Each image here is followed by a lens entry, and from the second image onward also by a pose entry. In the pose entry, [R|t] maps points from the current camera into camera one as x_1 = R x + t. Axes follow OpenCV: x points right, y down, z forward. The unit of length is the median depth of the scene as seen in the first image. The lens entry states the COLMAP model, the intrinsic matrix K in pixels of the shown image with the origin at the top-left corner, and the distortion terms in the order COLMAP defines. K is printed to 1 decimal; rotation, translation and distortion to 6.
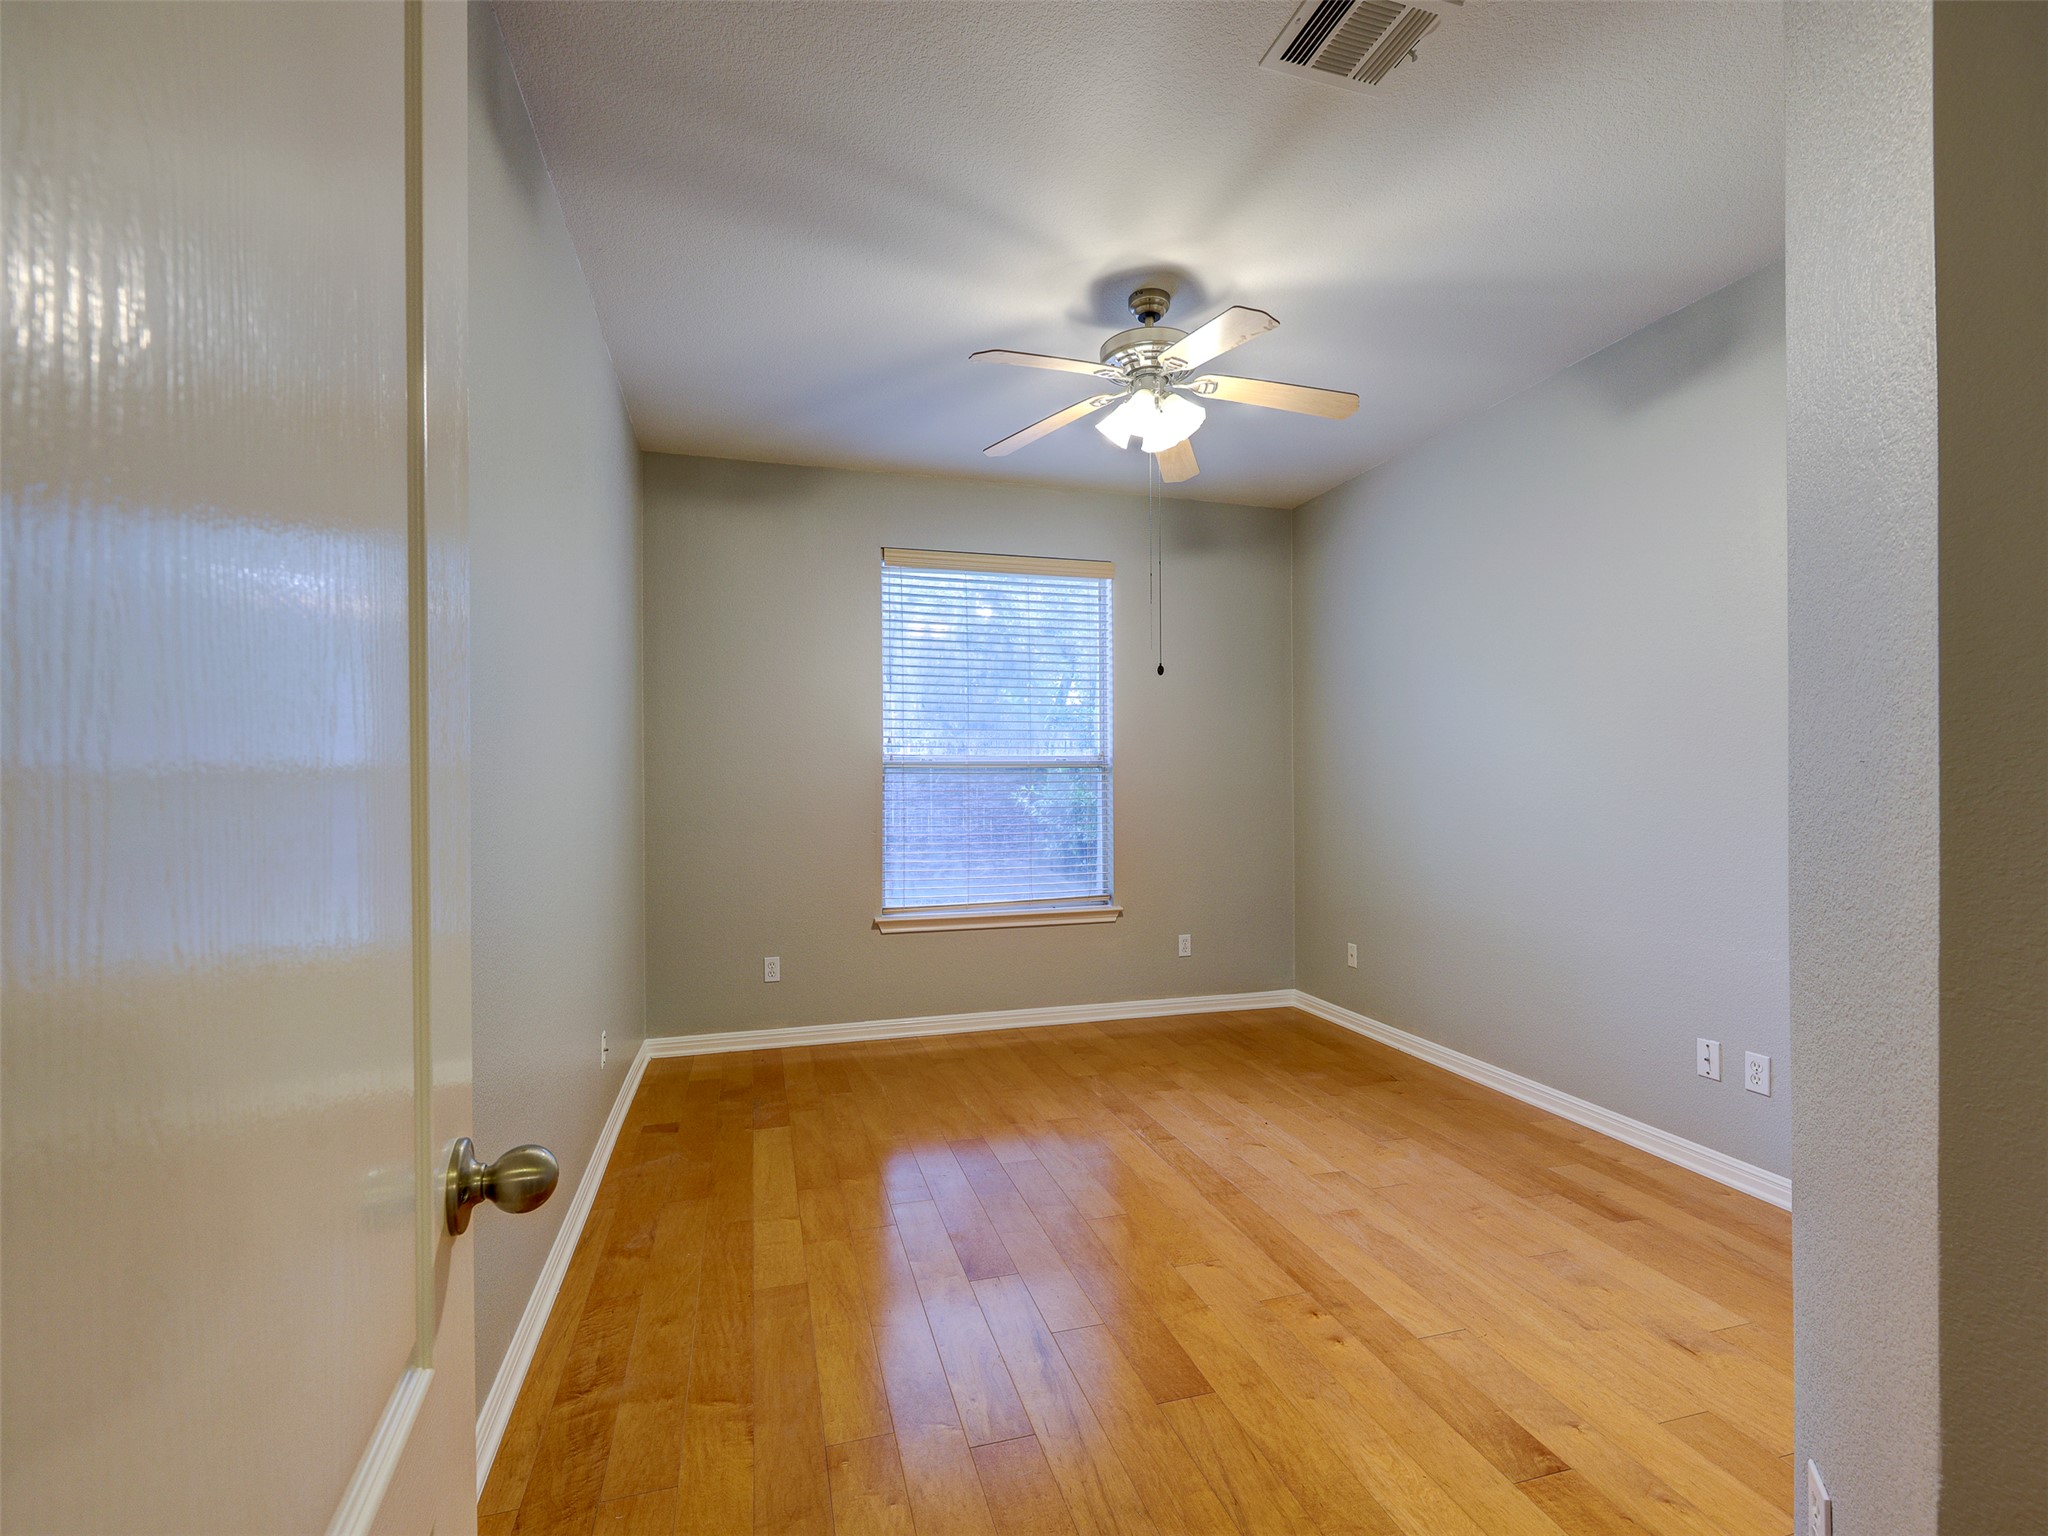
lens RADIAL K [[925.3, 0, 1015.5], [0, 925.3, 774.8], [0, 0, 1]] dist [-0.001472, 0.000164]
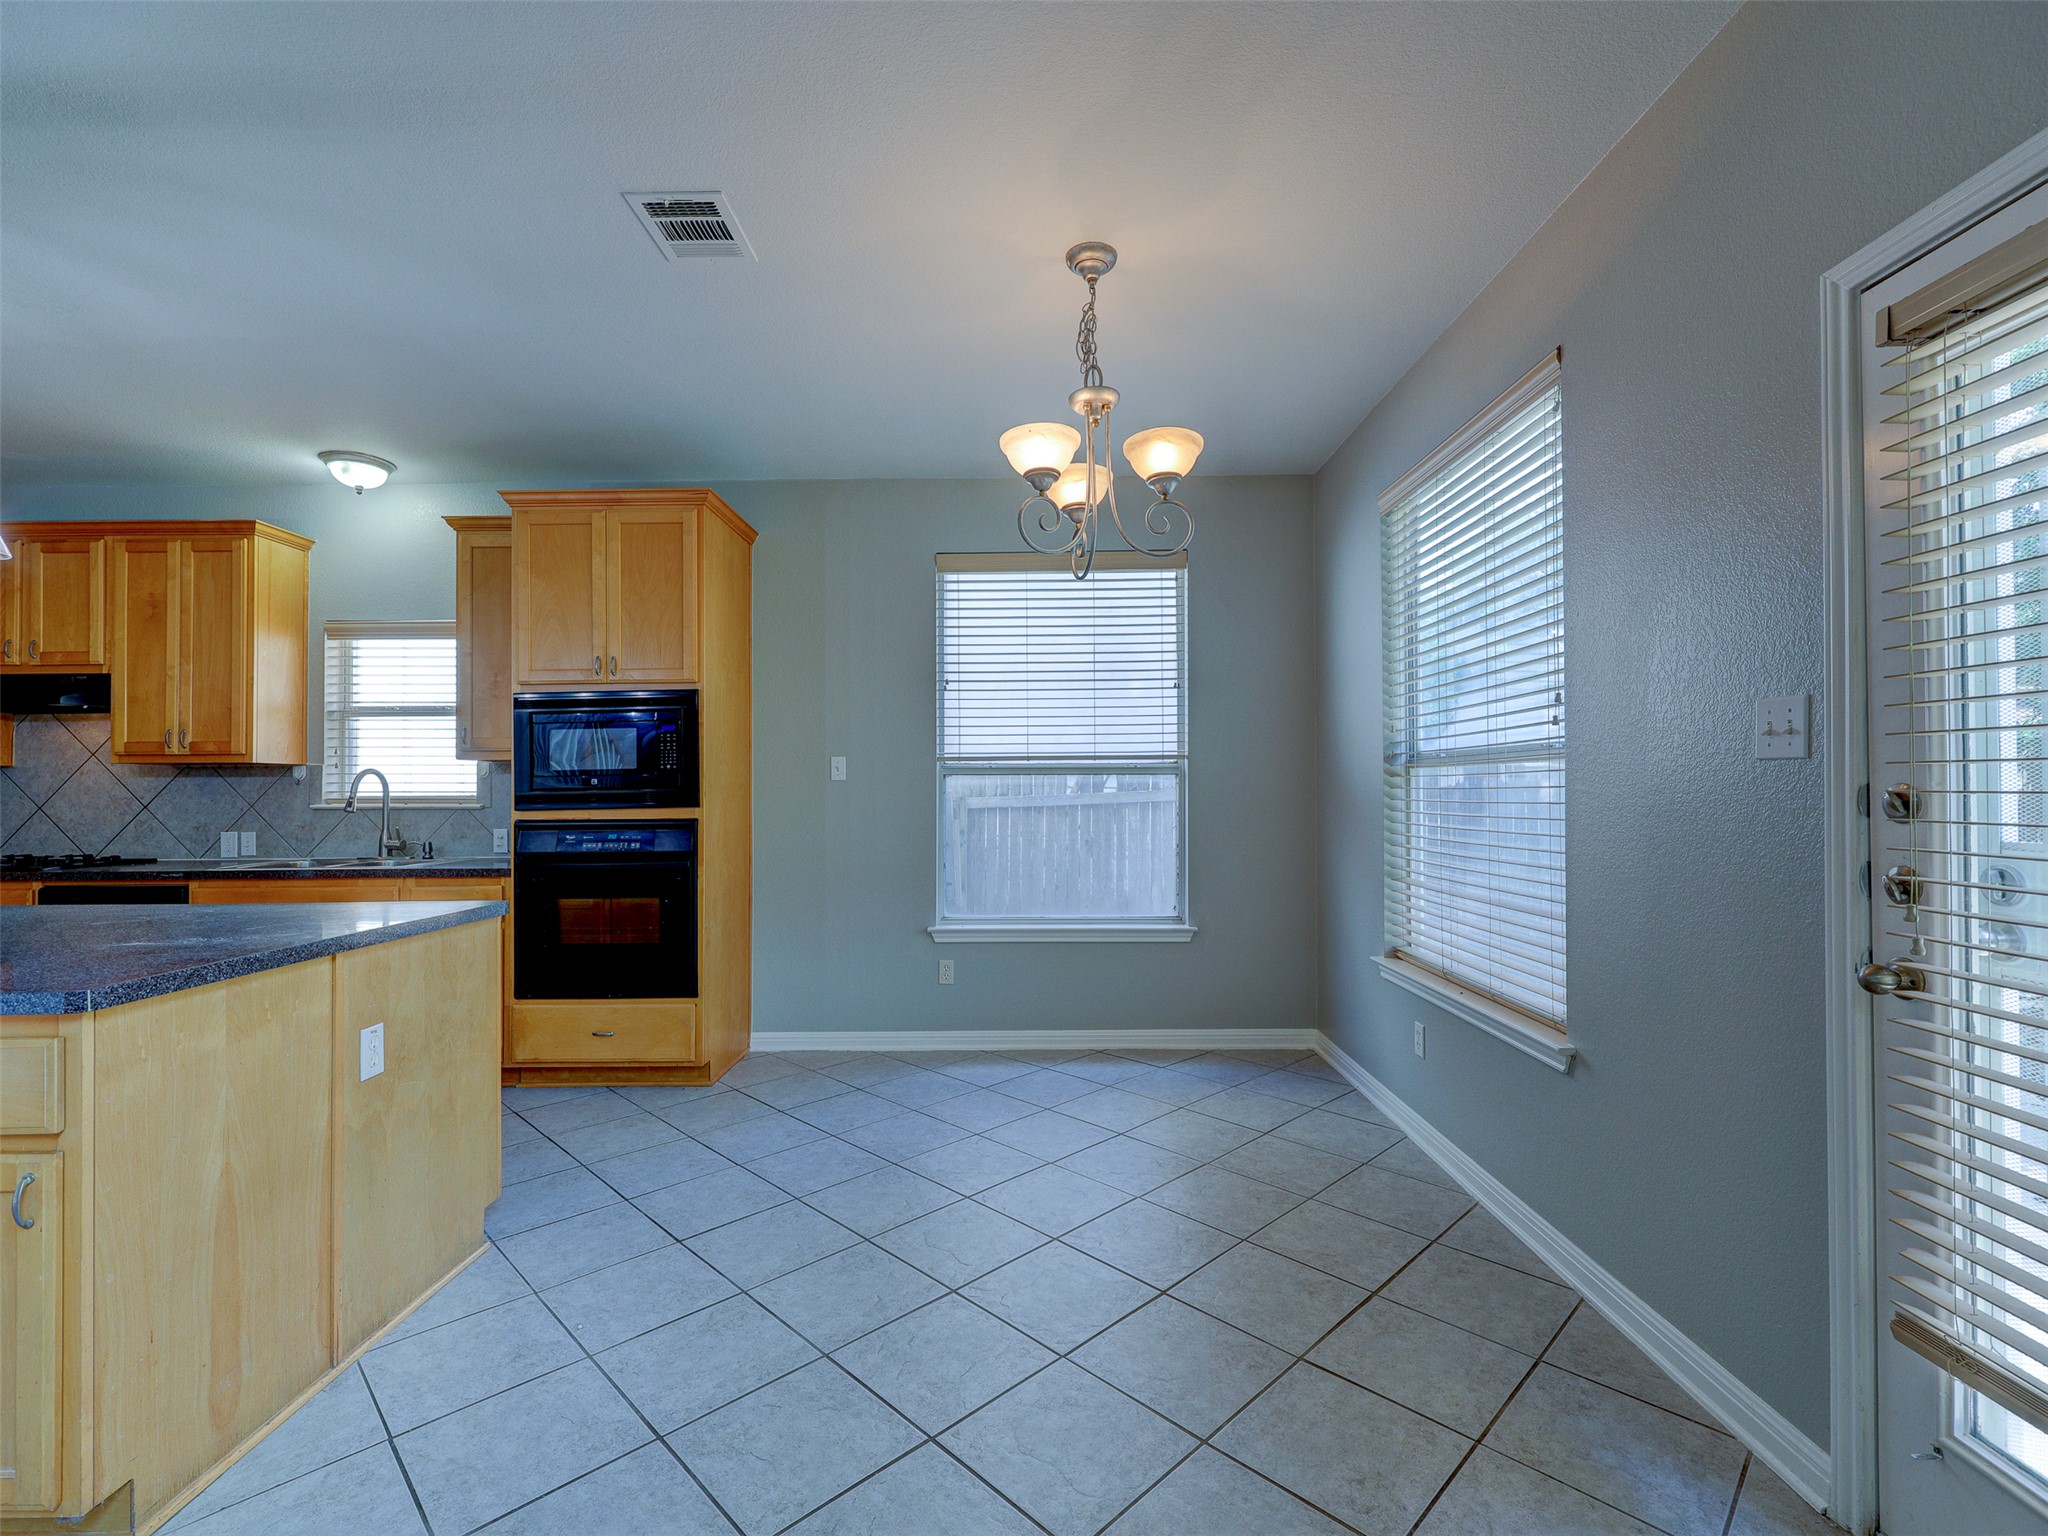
lens RADIAL K [[925.3, 0, 1015.5], [0, 925.3, 774.8], [0, 0, 1]] dist [-0.001472, 0.000164]
pose [[0.956922, -0.006466, -0.290274, 0.206485], [0.004343, 0.999959, -0.007959, 0.000606], [0.290314, 0.006356, 0.956910, 0.070129]]
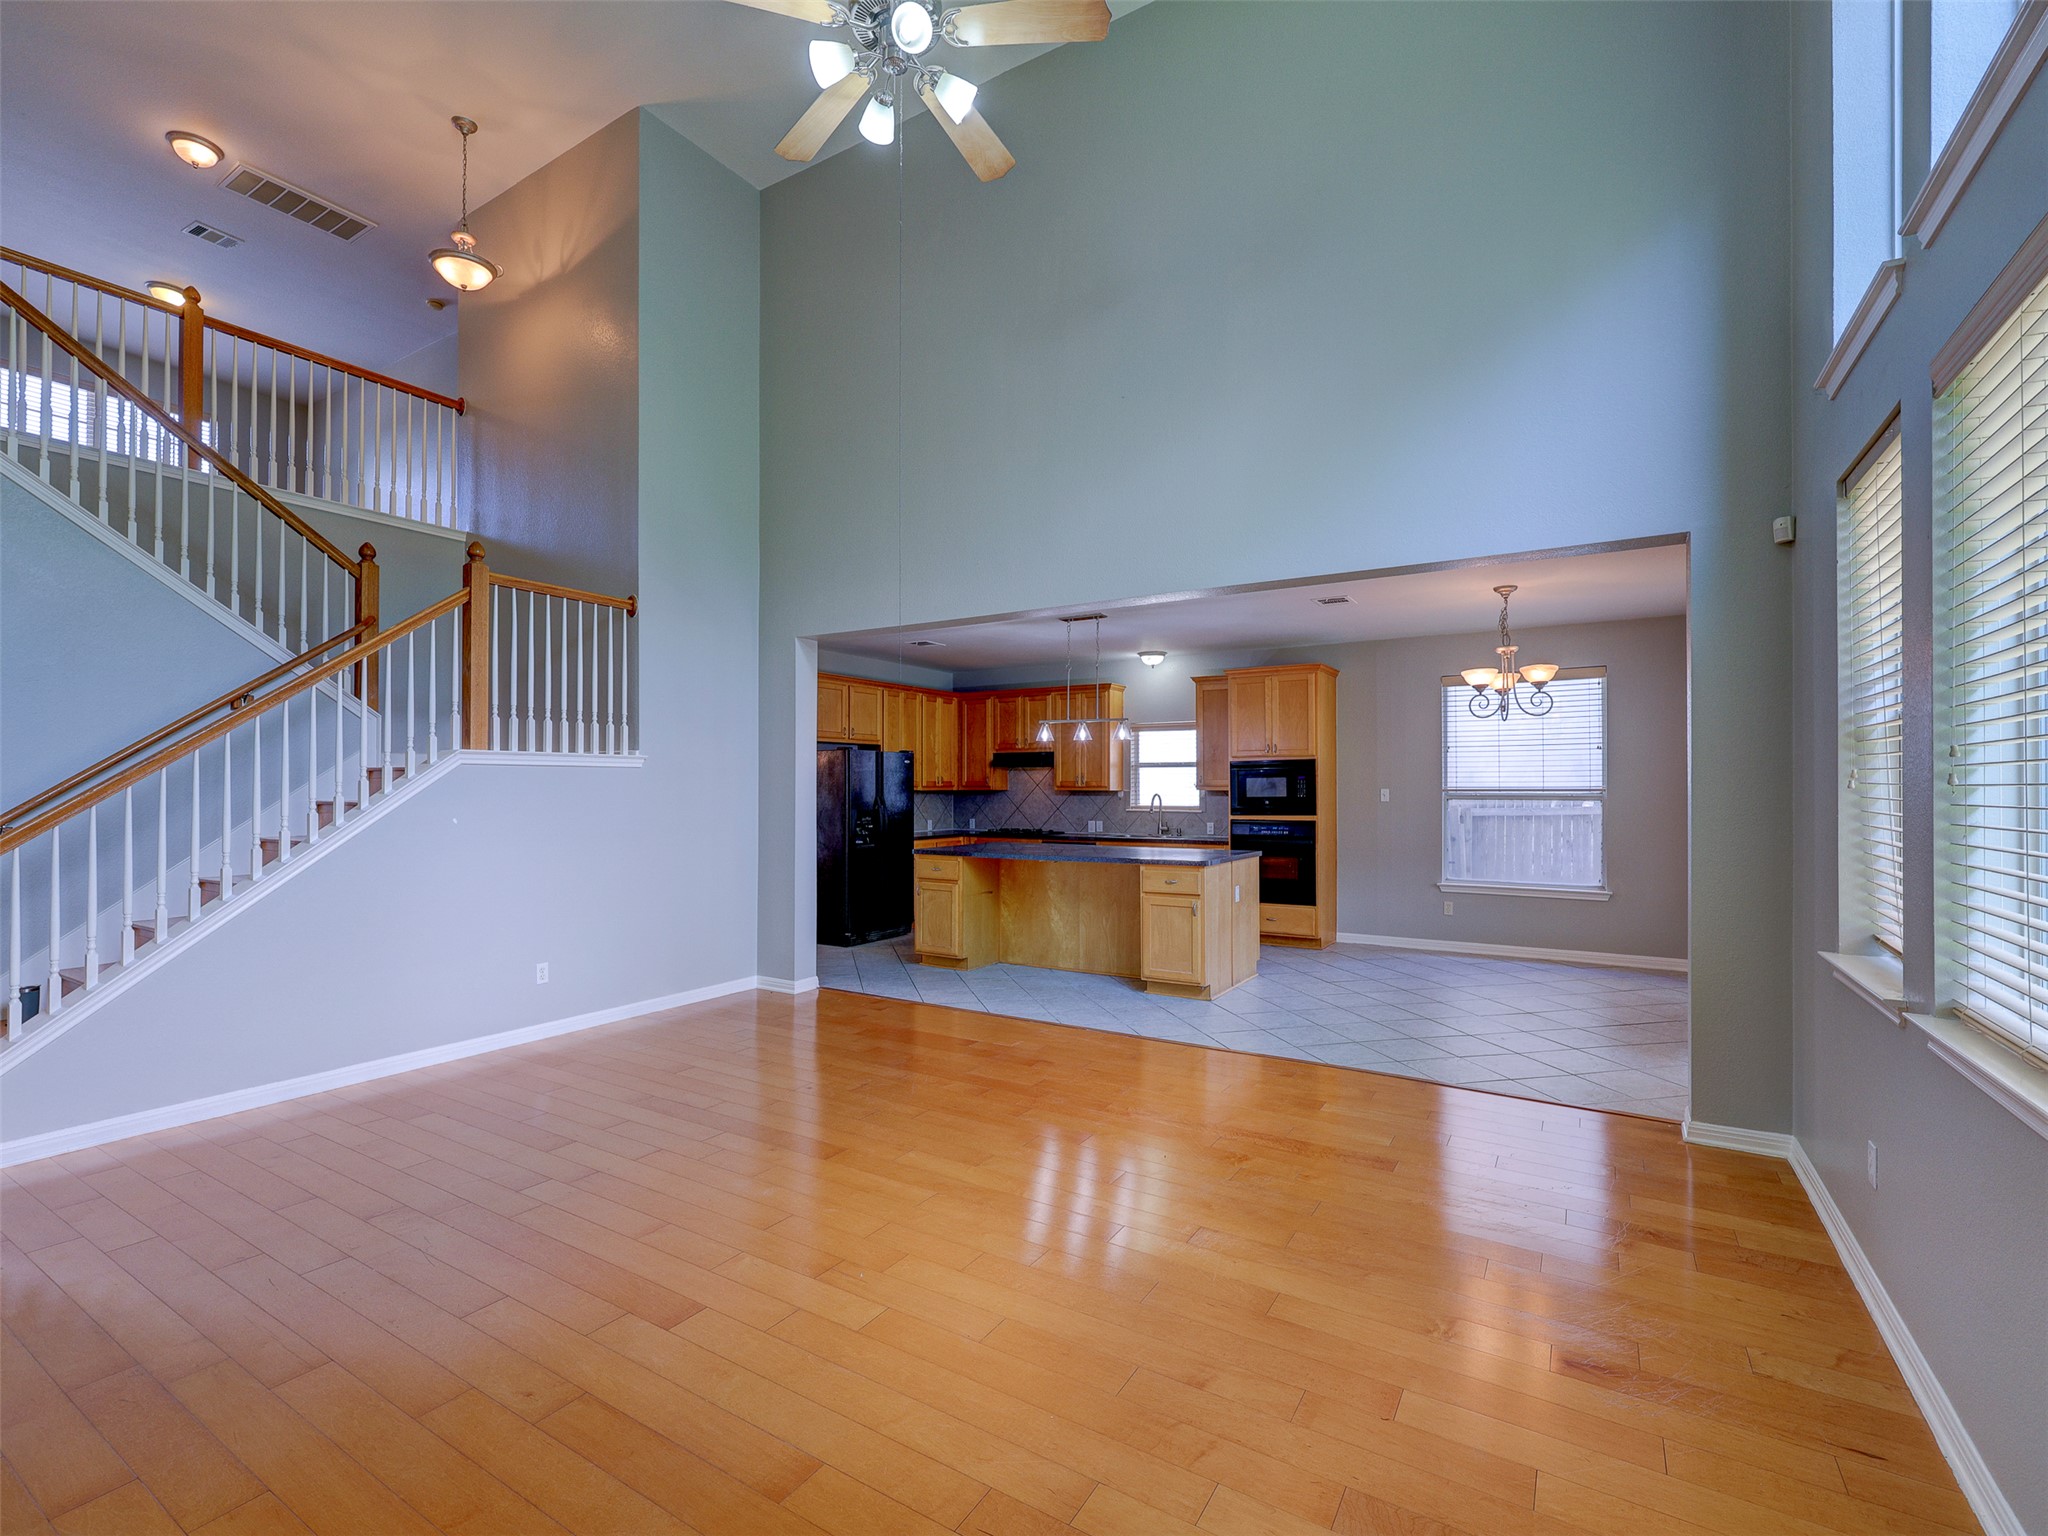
lens RADIAL K [[925.3, 0, 1015.5], [0, 925.3, 774.8], [0, 0, 1]] dist [-0.001472, 0.000164]
pose [[0.668502, -0.005579, -0.743690, 0.589799], [0.001574, 0.999980, -0.006087, -0.042013], [0.743709, 0.002899, 0.668497, -0.757909]]
